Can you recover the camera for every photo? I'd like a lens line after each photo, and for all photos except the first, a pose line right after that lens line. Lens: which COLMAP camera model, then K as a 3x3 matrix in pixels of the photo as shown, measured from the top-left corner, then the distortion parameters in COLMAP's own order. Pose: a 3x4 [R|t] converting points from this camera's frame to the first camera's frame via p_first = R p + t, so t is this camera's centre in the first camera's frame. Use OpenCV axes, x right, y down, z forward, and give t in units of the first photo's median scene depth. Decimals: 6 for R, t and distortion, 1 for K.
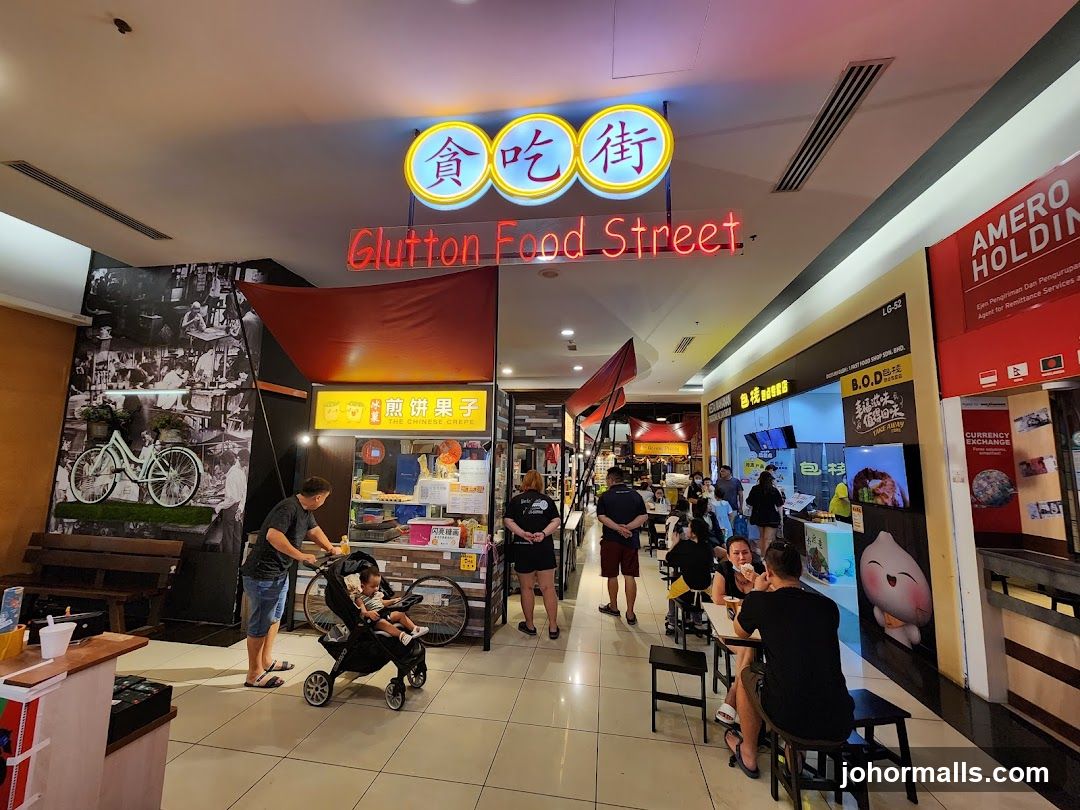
lens RADIAL K [[437.9, 0, 540.1], [0, 437.9, 402.4], [0, 0, 1]] dist [-0.000749, -0.000084]
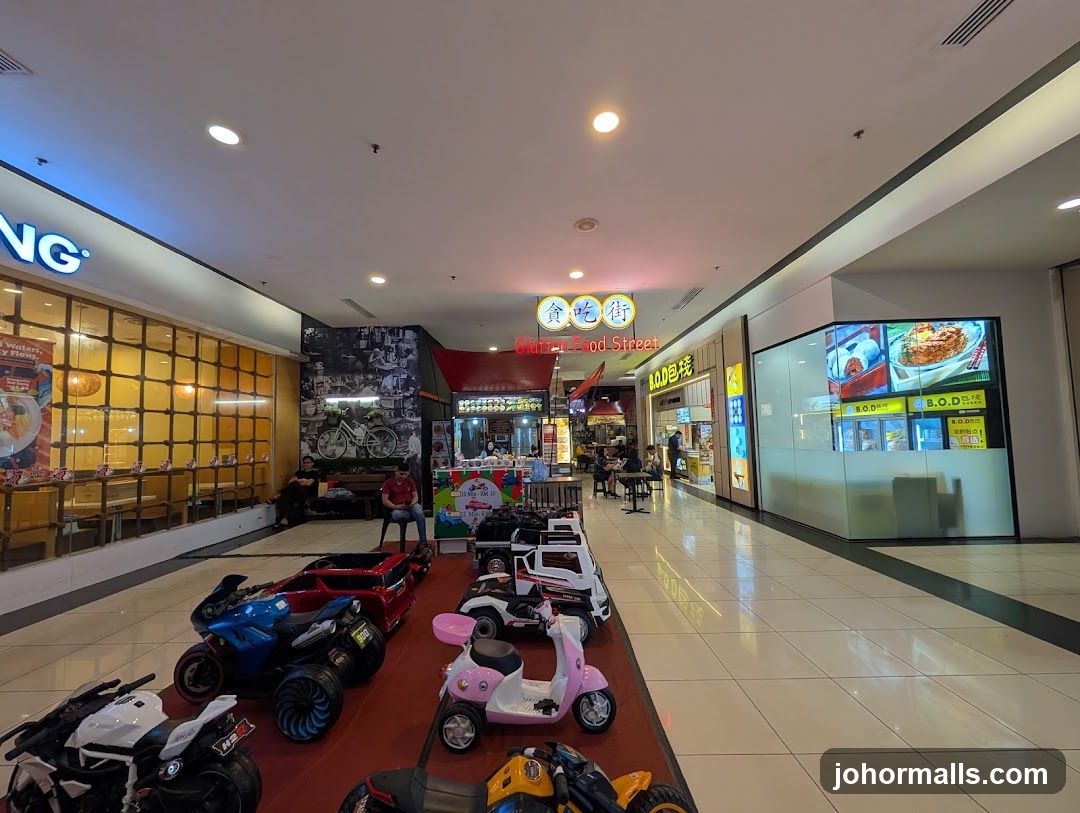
lens RADIAL K [[430.8, 0, 537.1], [0, 430.8, 408.3], [0, 0, 1]] dist [0.000439, 0.000010]
pose [[0.989712, -0.036475, 0.138346, -0.387467], [0.027818, 0.997562, 0.064004, -0.077640], [-0.140343, -0.059497, 0.988314, -0.899063]]
